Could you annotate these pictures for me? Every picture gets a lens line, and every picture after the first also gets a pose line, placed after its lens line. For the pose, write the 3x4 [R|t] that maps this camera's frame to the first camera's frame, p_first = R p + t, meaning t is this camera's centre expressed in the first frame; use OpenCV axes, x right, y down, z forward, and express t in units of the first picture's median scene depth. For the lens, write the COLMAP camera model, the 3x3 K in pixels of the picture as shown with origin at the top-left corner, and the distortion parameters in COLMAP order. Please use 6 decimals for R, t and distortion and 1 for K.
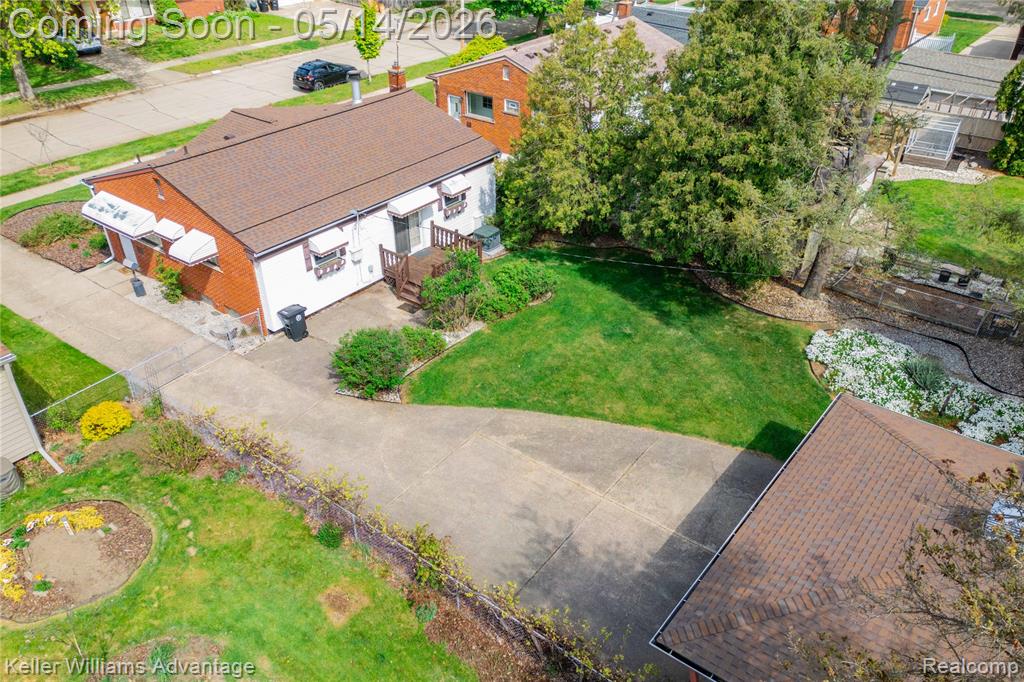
lens RADIAL K [[759.3, 0, 514.6], [0, 759.3, 364.4], [0, 0, 1]] dist [0.059414, -0.005503]
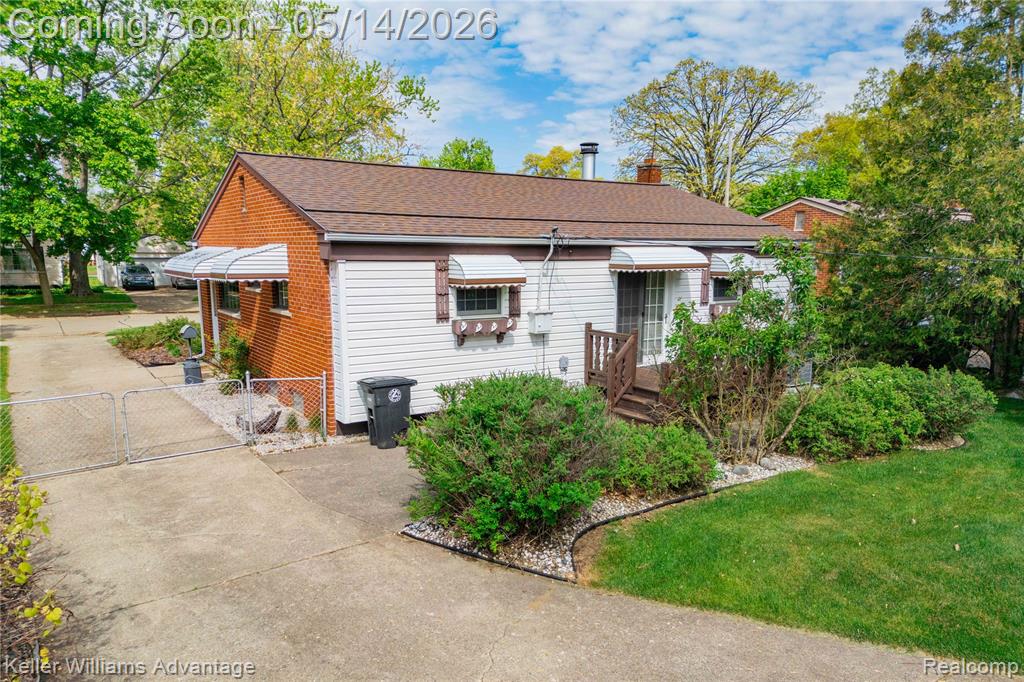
lens RADIAL K [[759.3, 0, 514.6], [0, 759.3, 364.4], [0, 0, 1]] dist [0.059414, -0.005503]
pose [[0.952687, 0.069573, -0.295885, -0.072721], [-0.175569, 0.920592, -0.348834, 0.069897], [0.248120, 0.384278, 0.889251, 0.577668]]
